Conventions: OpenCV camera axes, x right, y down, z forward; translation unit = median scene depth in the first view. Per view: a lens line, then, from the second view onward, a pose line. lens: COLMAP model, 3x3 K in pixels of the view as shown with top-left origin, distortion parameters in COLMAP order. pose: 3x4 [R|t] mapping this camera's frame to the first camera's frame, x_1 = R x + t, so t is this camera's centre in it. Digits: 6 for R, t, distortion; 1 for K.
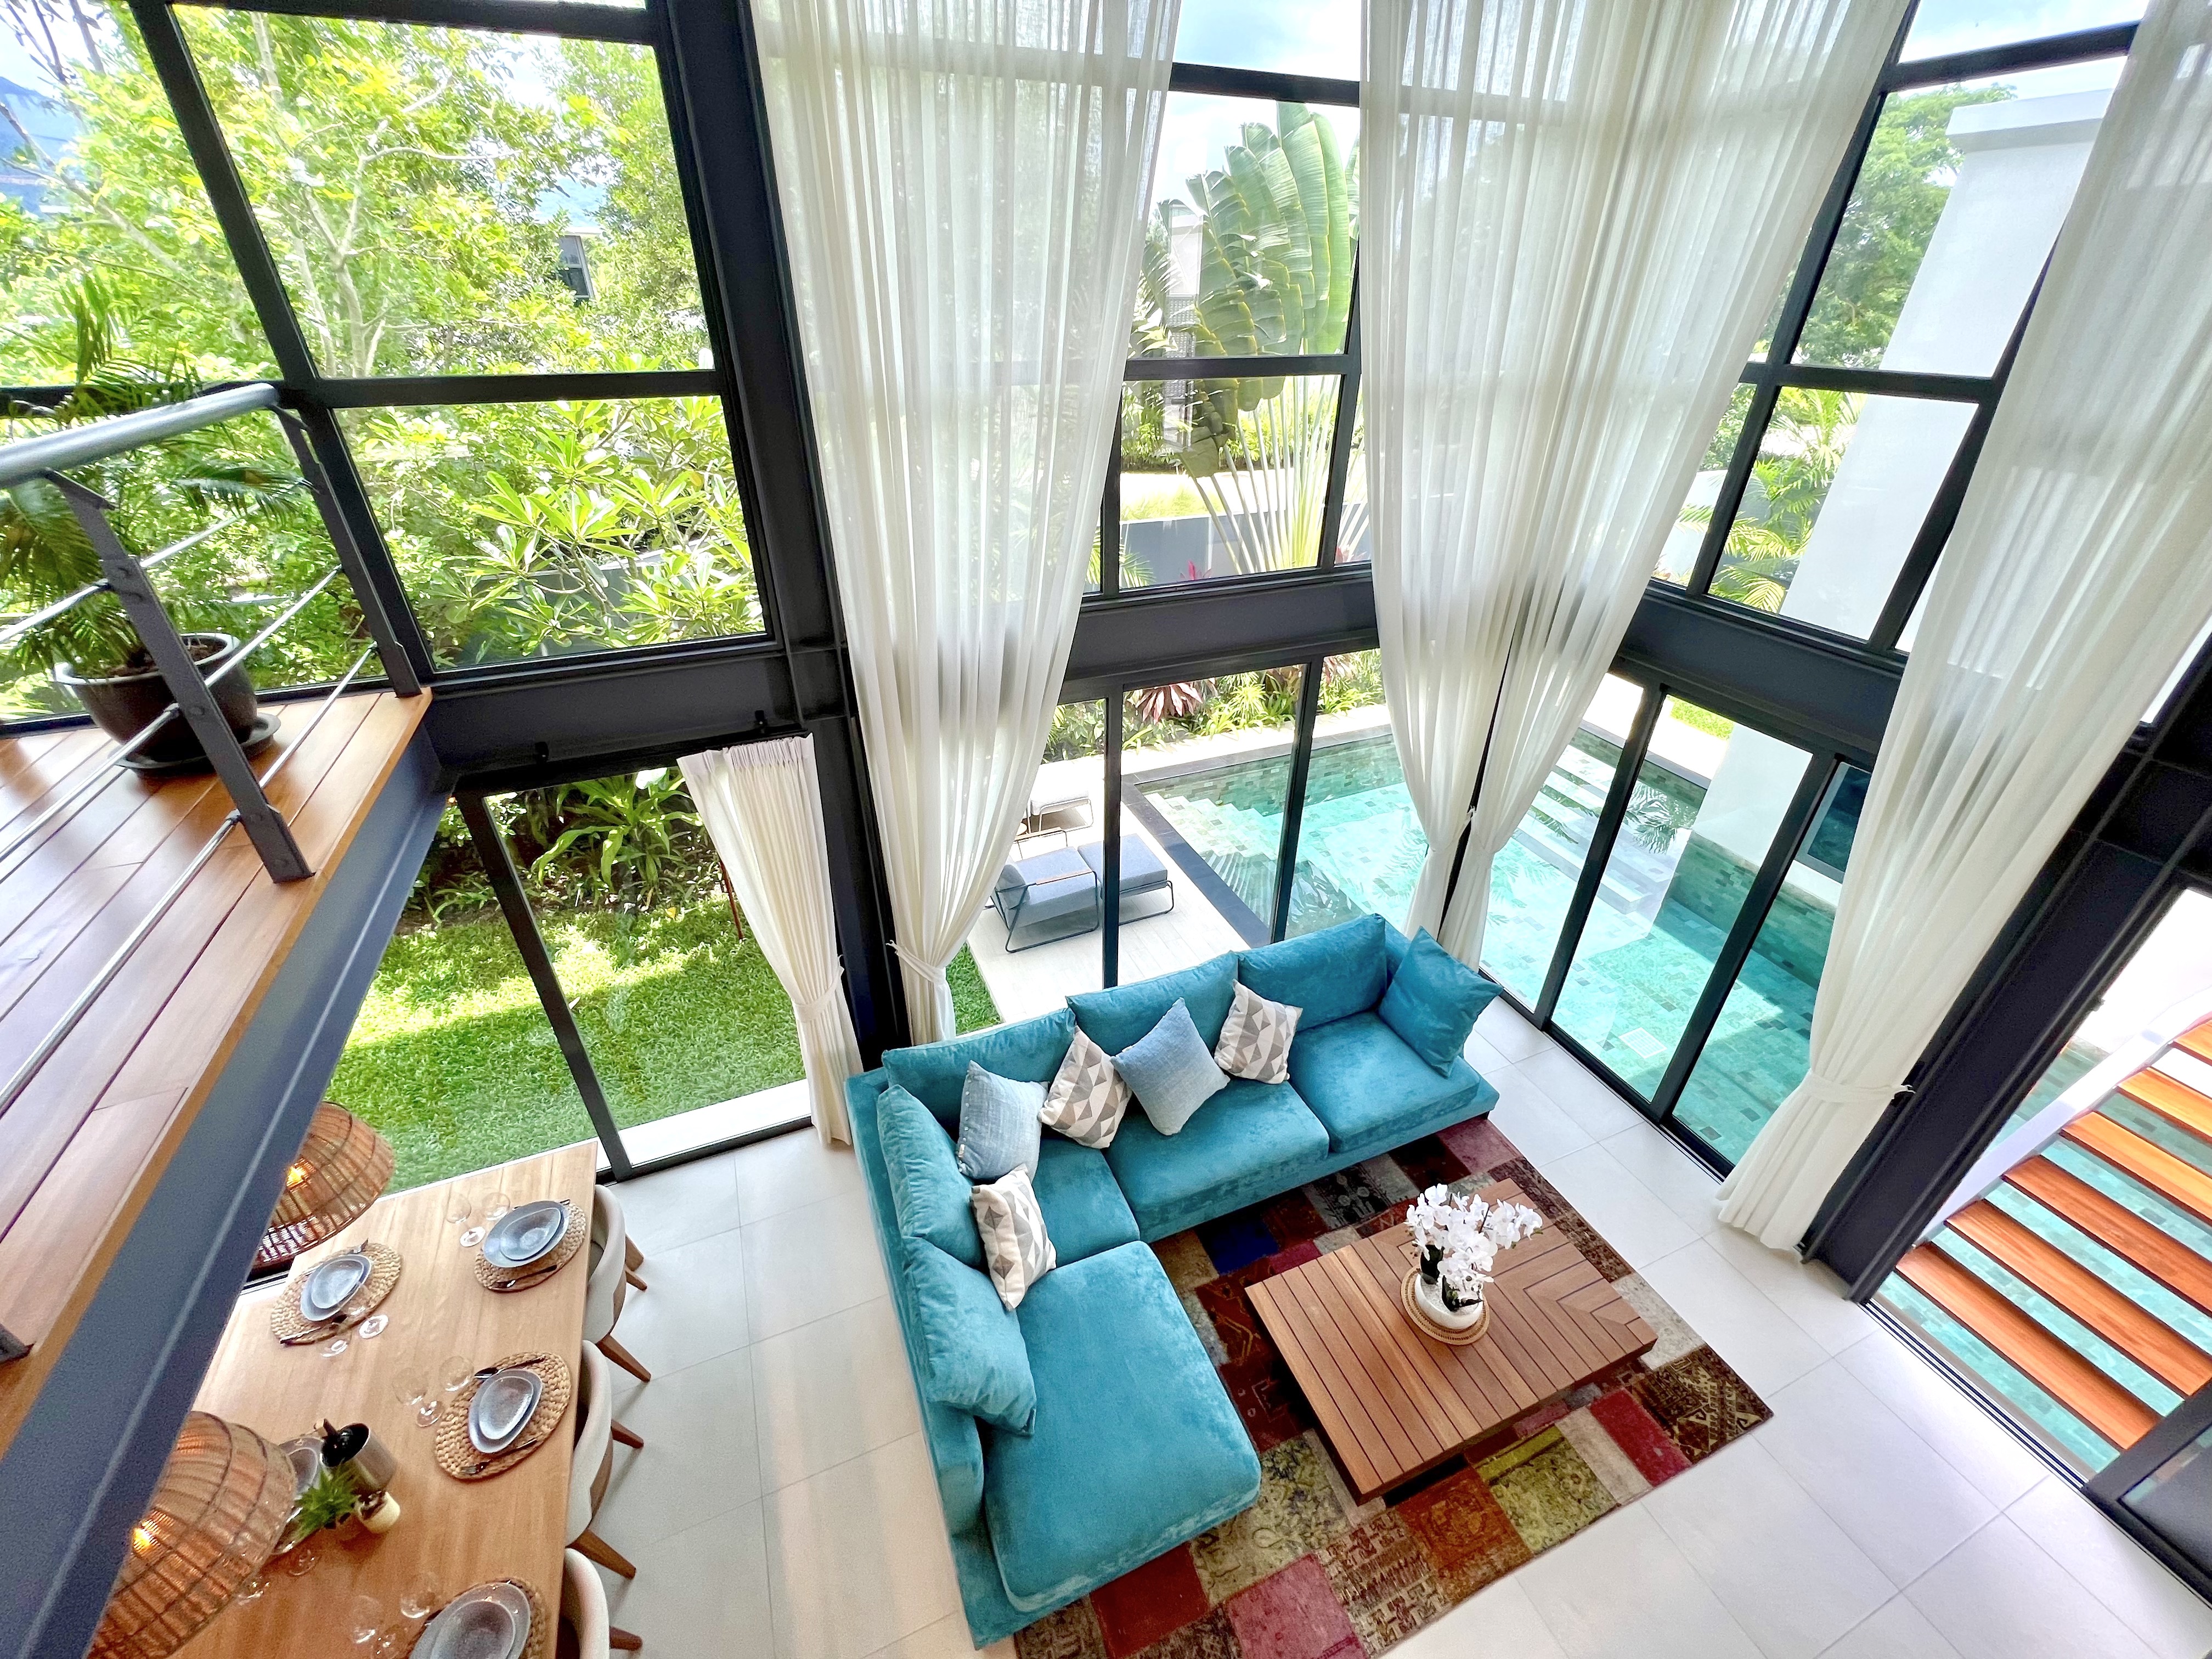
lens RADIAL K [[894.4, 0, 1102.4], [0, 894.4, 818.9], [0, 0, 1]] dist [-0.001466, 0.000145]
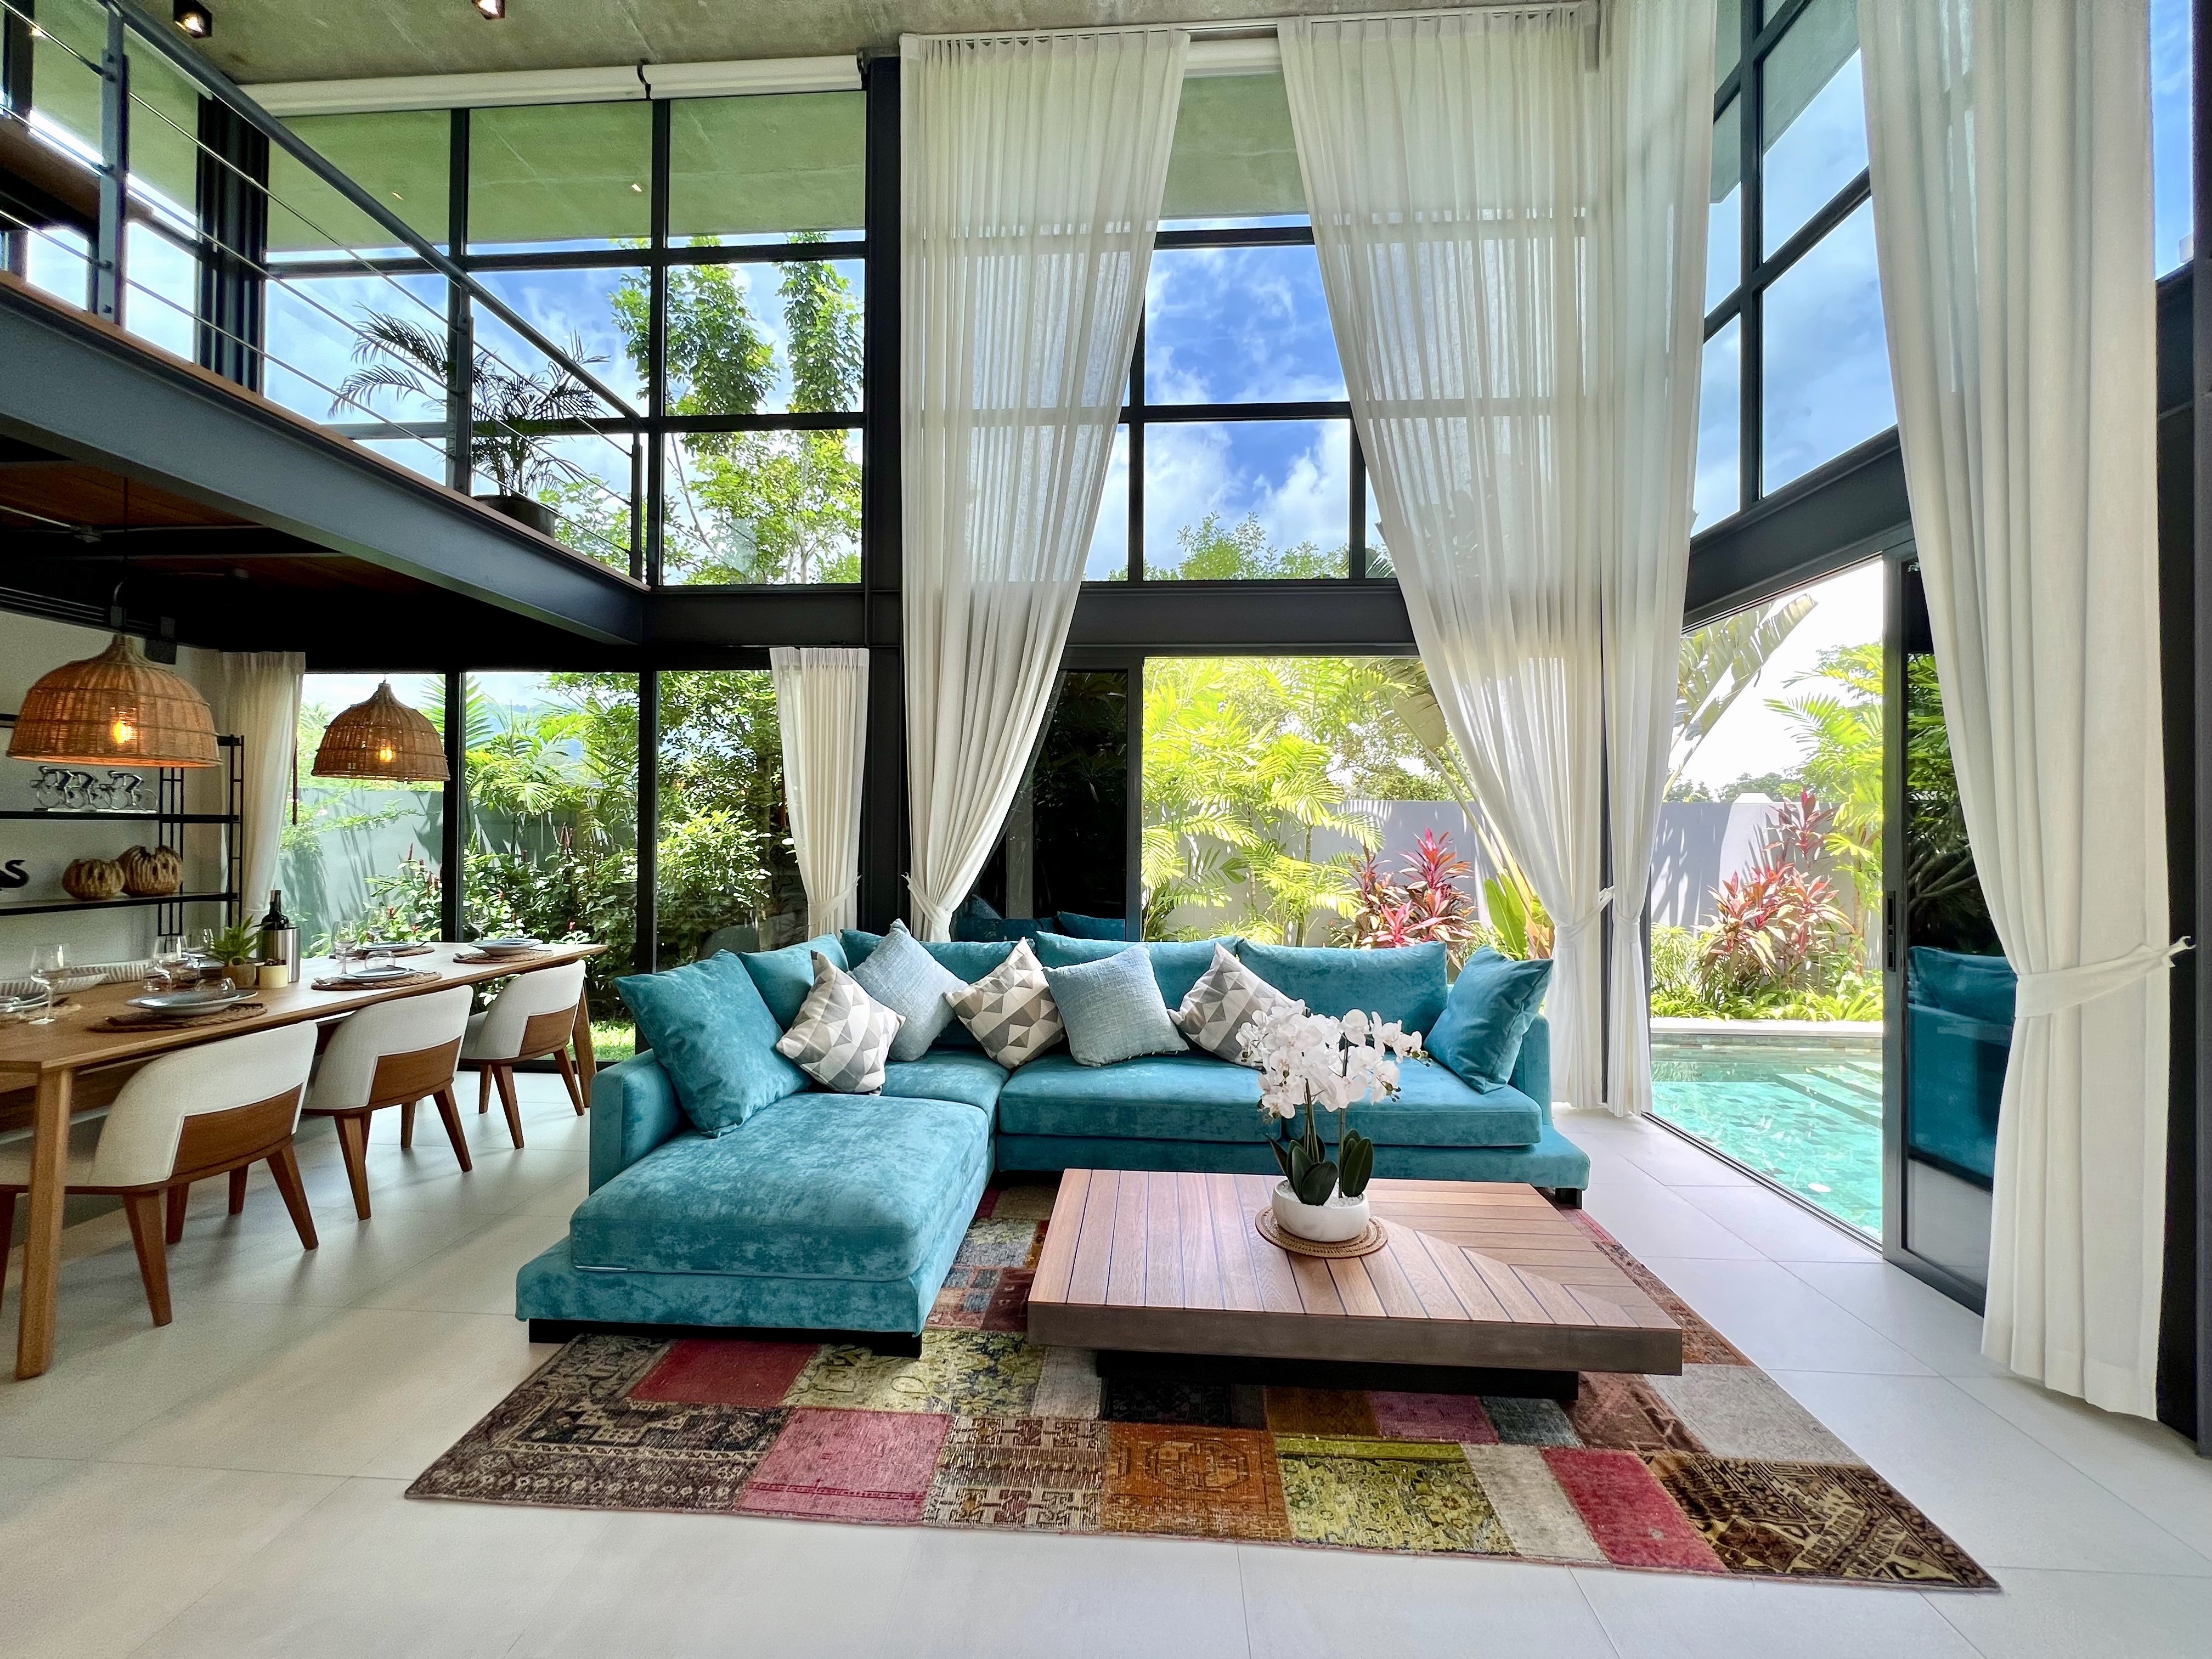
lens RADIAL K [[887.5, 0, 1098.8], [0, 887.5, 822.3], [0, 0, 1]] dist [-0.000133, -0.000514]
pose [[0.896269, -0.003700, -0.443496, 0.528274], [-0.228684, 0.852931, -0.469267, 0.629836], [0.380008, 0.522010, 0.763610, 0.283213]]
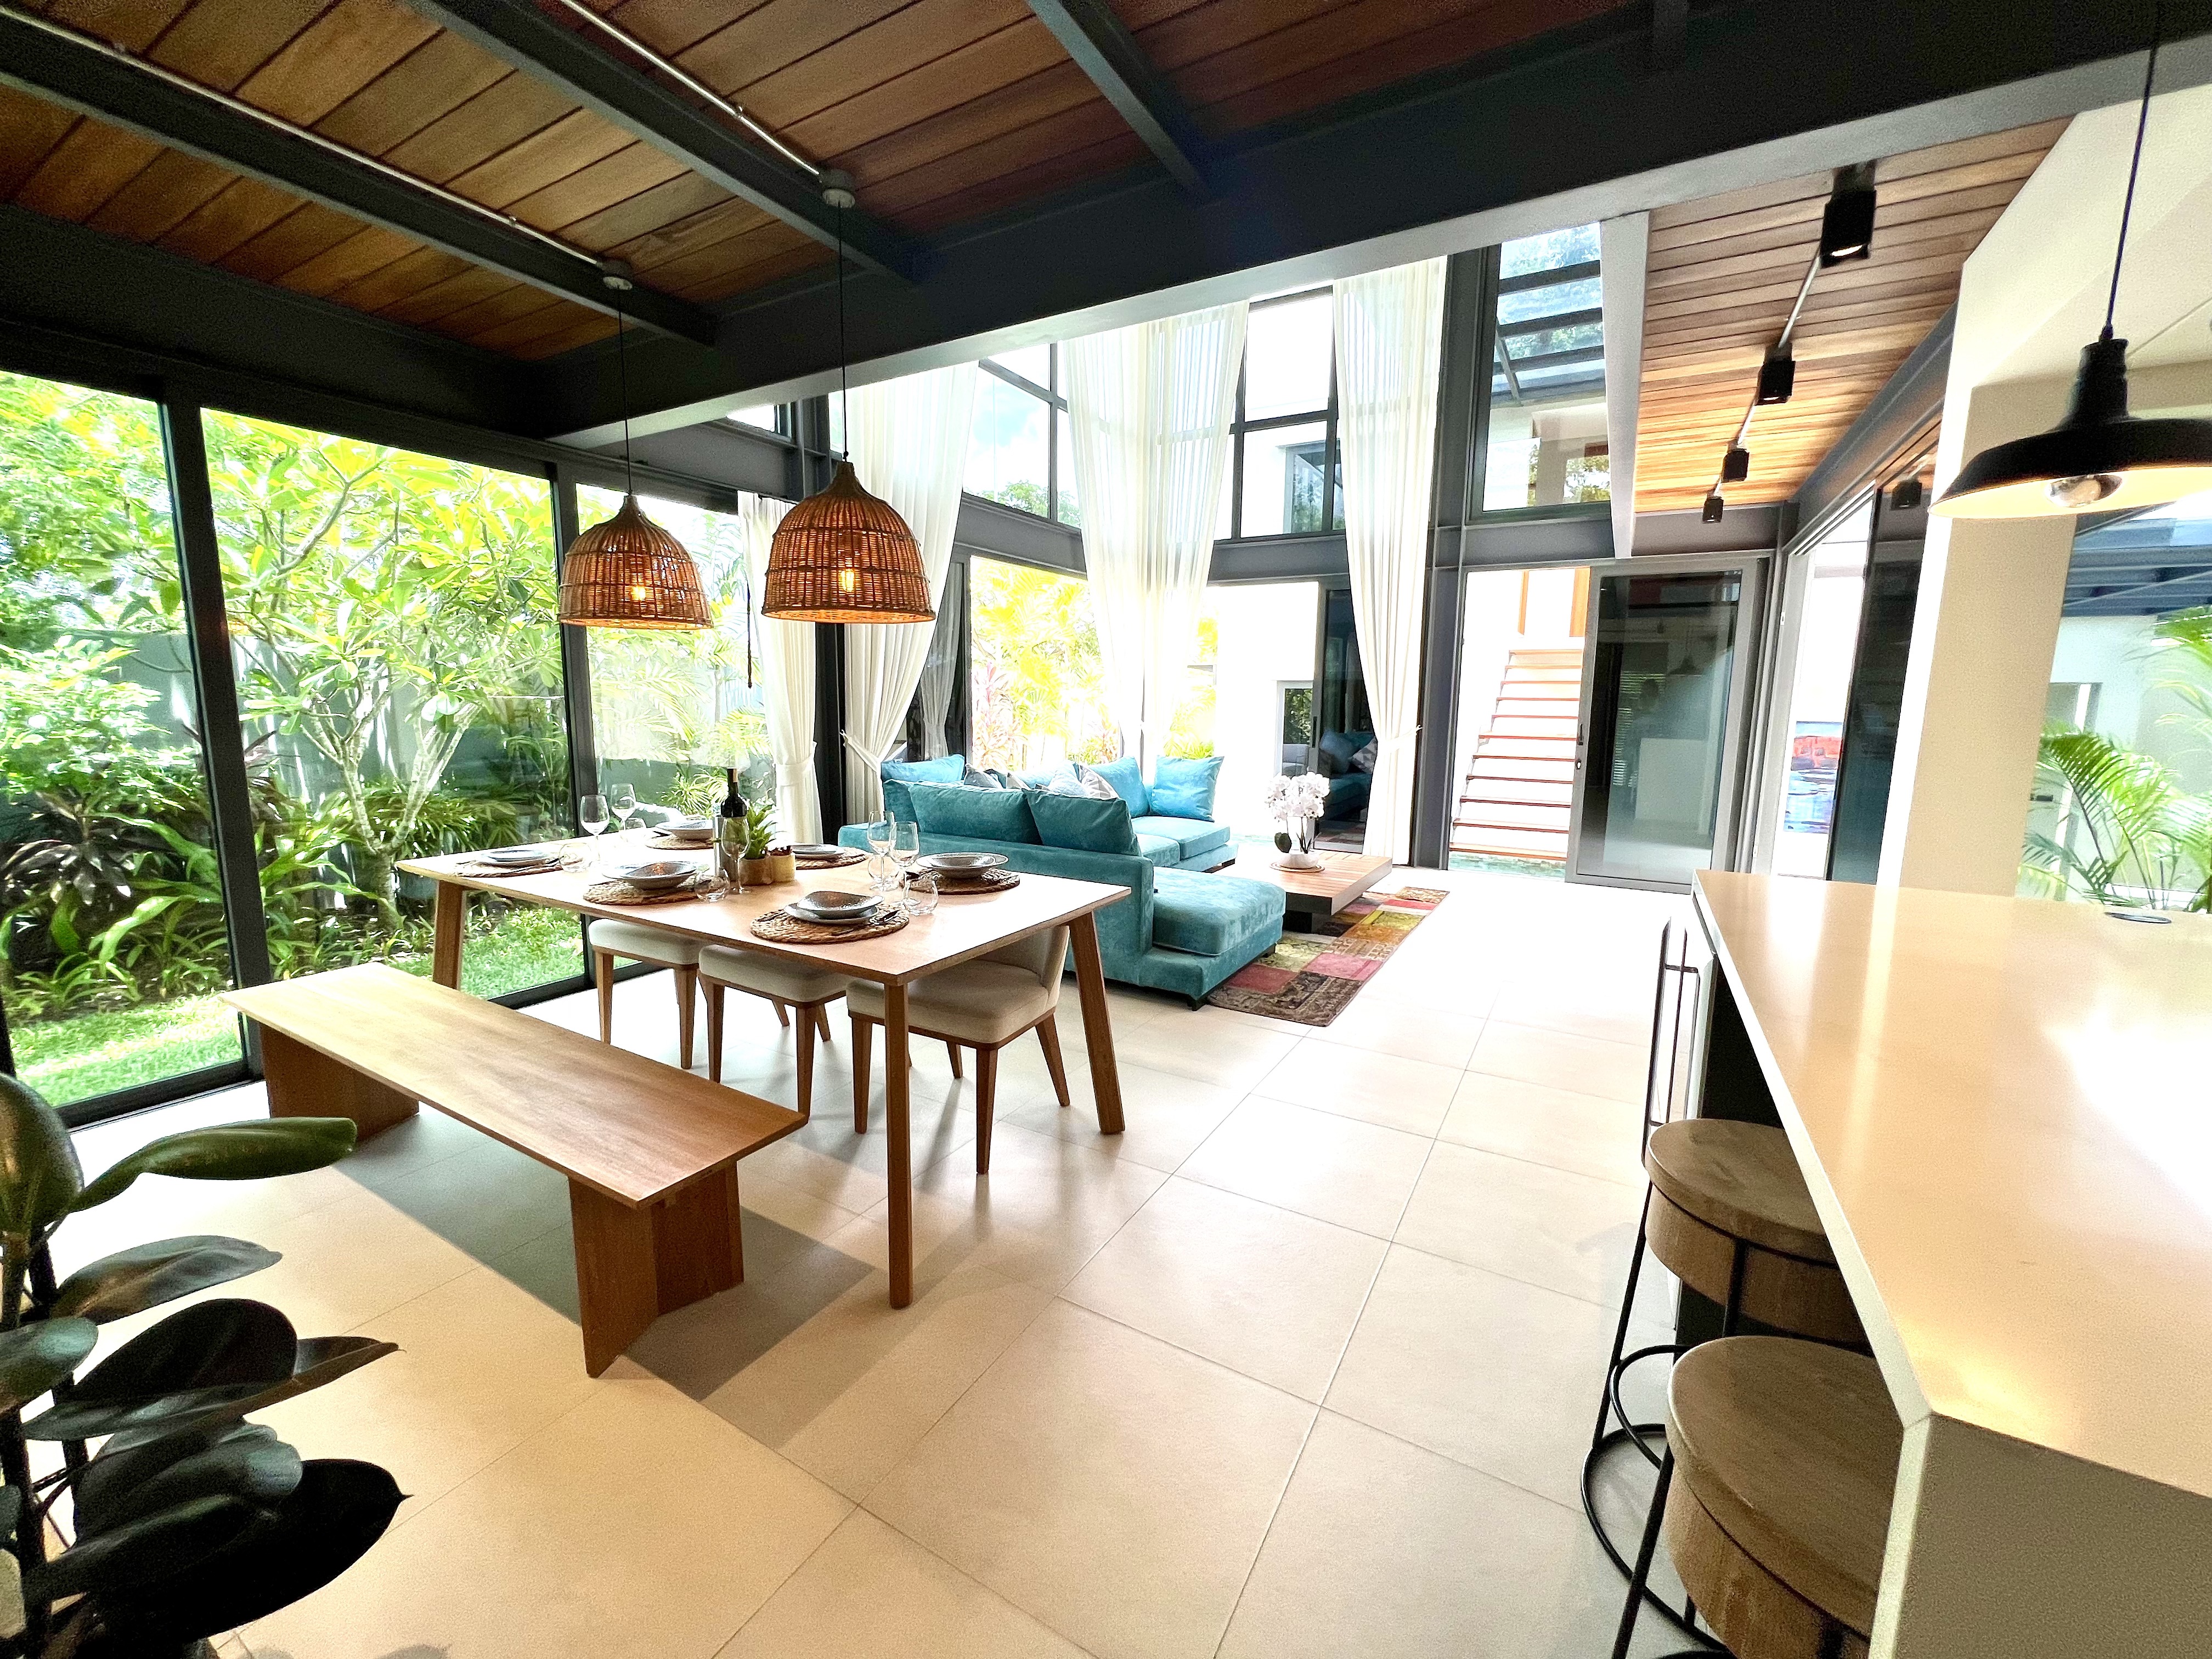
lens RADIAL K [[887.5, 0, 1099.7], [0, 887.5, 820.8], [0, 0, 1]] dist [-0.000133, -0.000514]
pose [[0.798837, -0.081123, 0.596052, -0.792678], [0.301013, 0.911794, -0.279326, 0.793101], [-0.520817, 0.402555, 0.752794, -0.005694]]
